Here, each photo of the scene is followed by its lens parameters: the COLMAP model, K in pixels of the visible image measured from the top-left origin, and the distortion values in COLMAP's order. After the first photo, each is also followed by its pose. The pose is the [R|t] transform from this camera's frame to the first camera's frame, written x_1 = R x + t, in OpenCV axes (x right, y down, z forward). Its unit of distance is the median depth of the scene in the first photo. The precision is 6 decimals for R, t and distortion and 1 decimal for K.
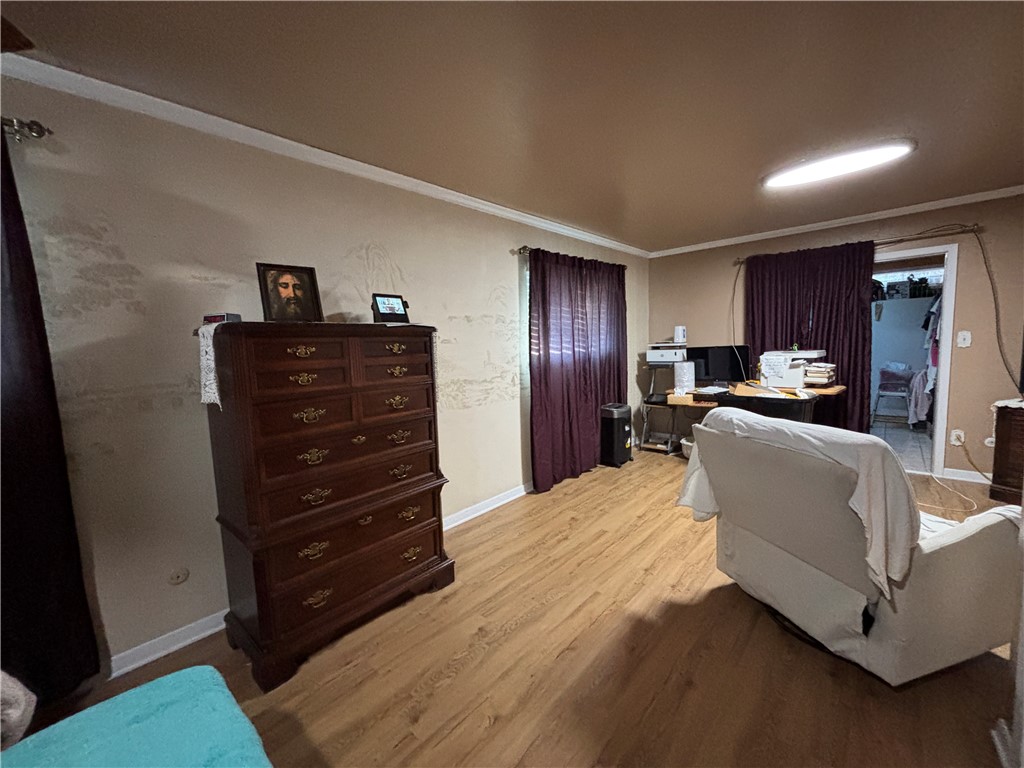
lens RADIAL K [[409.7, 0, 509.3], [0, 409.7, 384.0], [0, 0, 1]] dist [0.002235, 0.000257]
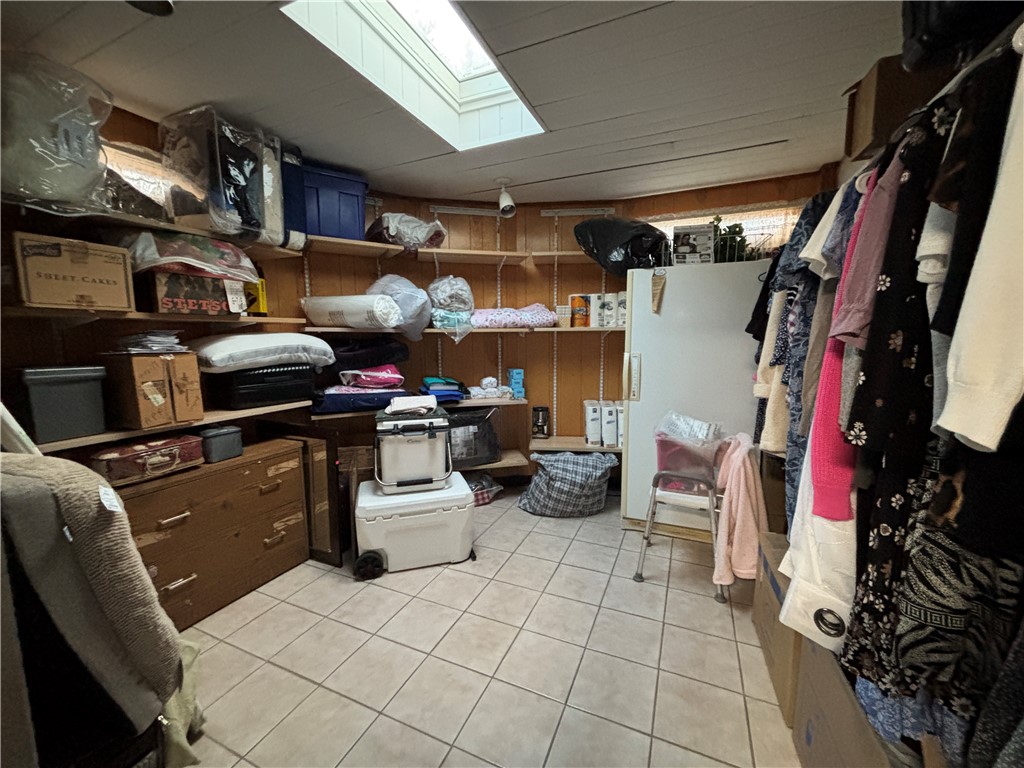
lens RADIAL K [[409.7, 0, 511.3], [0, 409.7, 382.1], [0, 0, 1]] dist [0.002235, 0.000257]
pose [[0.941899, -0.009367, 0.335765, 0.644209], [0.003414, 0.999826, 0.018315, -0.094229], [-0.335879, -0.016105, 0.941768, 0.681720]]
